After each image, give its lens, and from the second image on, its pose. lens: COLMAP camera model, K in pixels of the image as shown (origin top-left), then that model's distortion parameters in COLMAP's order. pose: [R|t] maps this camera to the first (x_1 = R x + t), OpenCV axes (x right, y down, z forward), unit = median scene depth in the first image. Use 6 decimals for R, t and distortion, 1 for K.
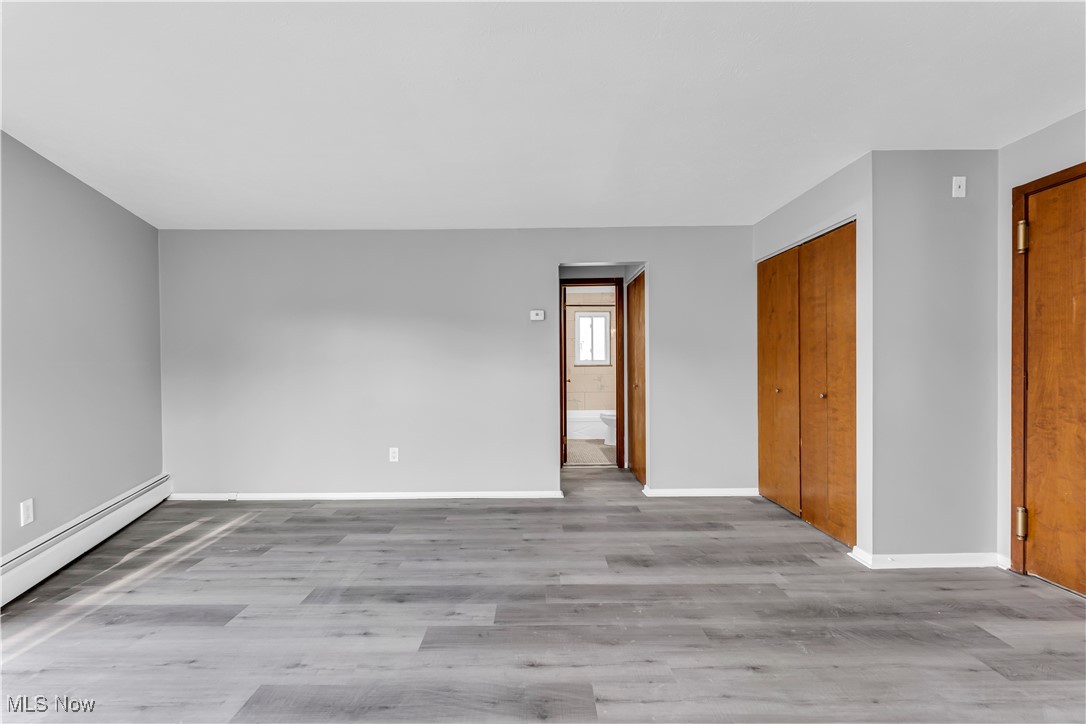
lens RADIAL K [[438.5, 0, 534.0], [0, 438.5, 369.1], [0, 0, 1]] dist [0.003212, -0.000573]
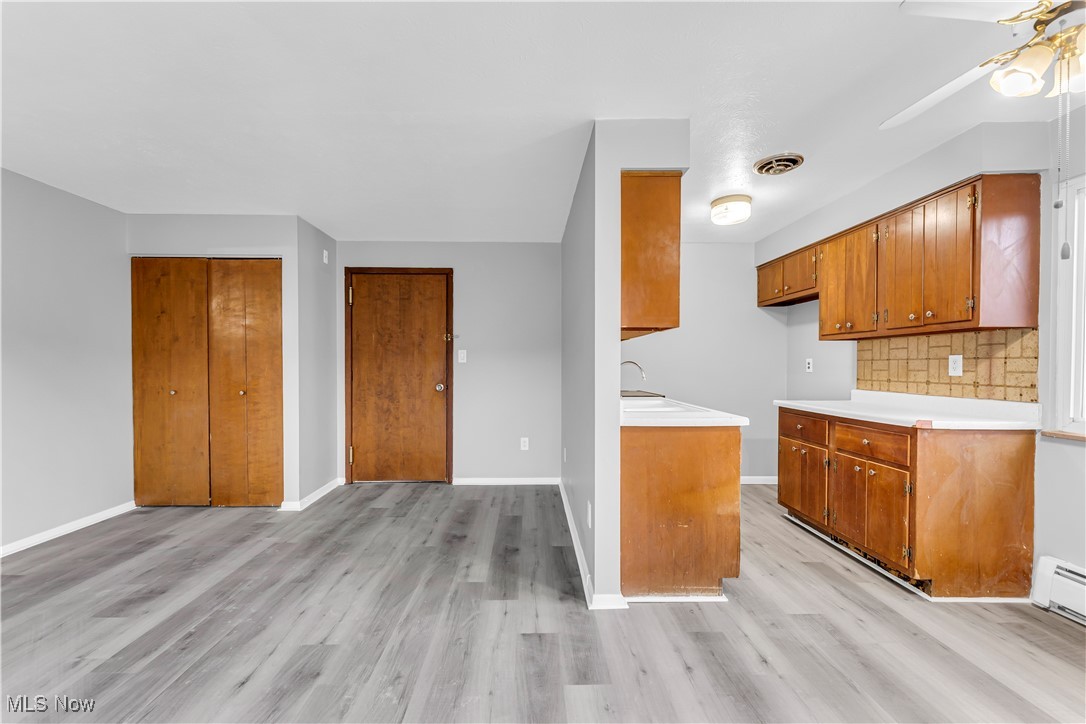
lens RADIAL K [[438.5, 0, 537.2], [0, 438.5, 368.8], [0, 0, 1]] dist [0.003212, -0.000573]
pose [[-0.022256, -0.001263, 0.999752, -0.647781], [0.009096, 0.999958, 0.001466, 0.001418], [-0.999711, 0.009127, -0.022243, 0.256954]]
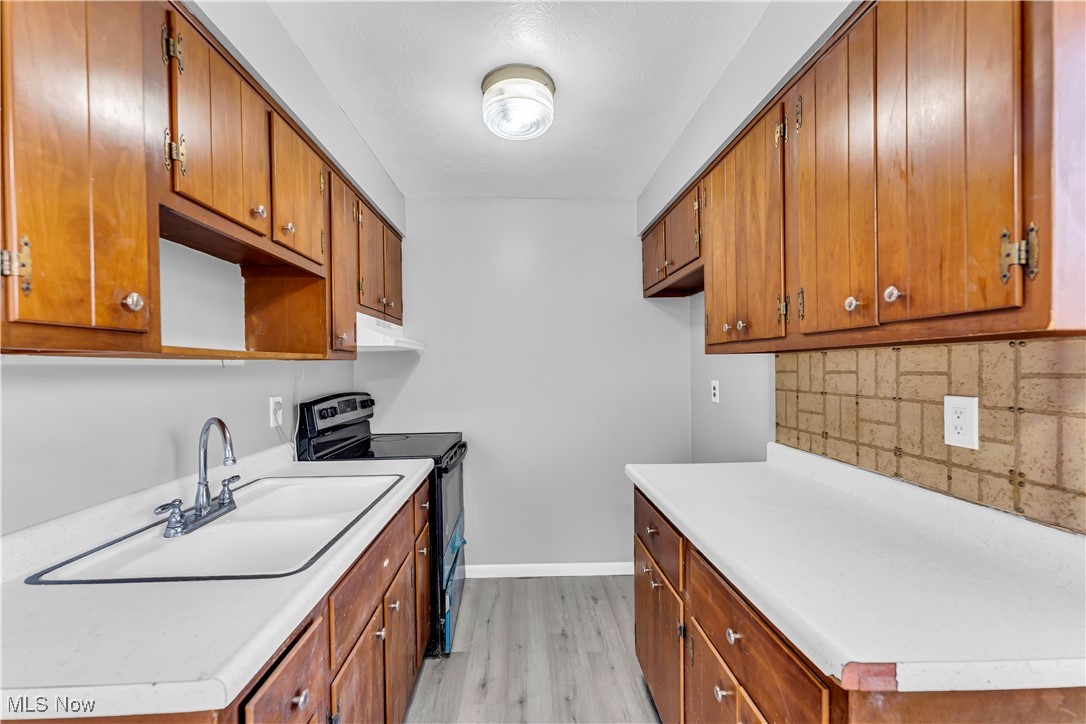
lens RADIAL K [[438.5, 0, 537.4], [0, 438.5, 368.0], [0, 0, 1]] dist [0.003212, -0.000573]
pose [[-0.038953, 0.005052, 0.999228, -0.048664], [0.020711, 0.999776, -0.004247, -0.054181], [-0.999026, 0.020530, -0.039049, -0.321799]]
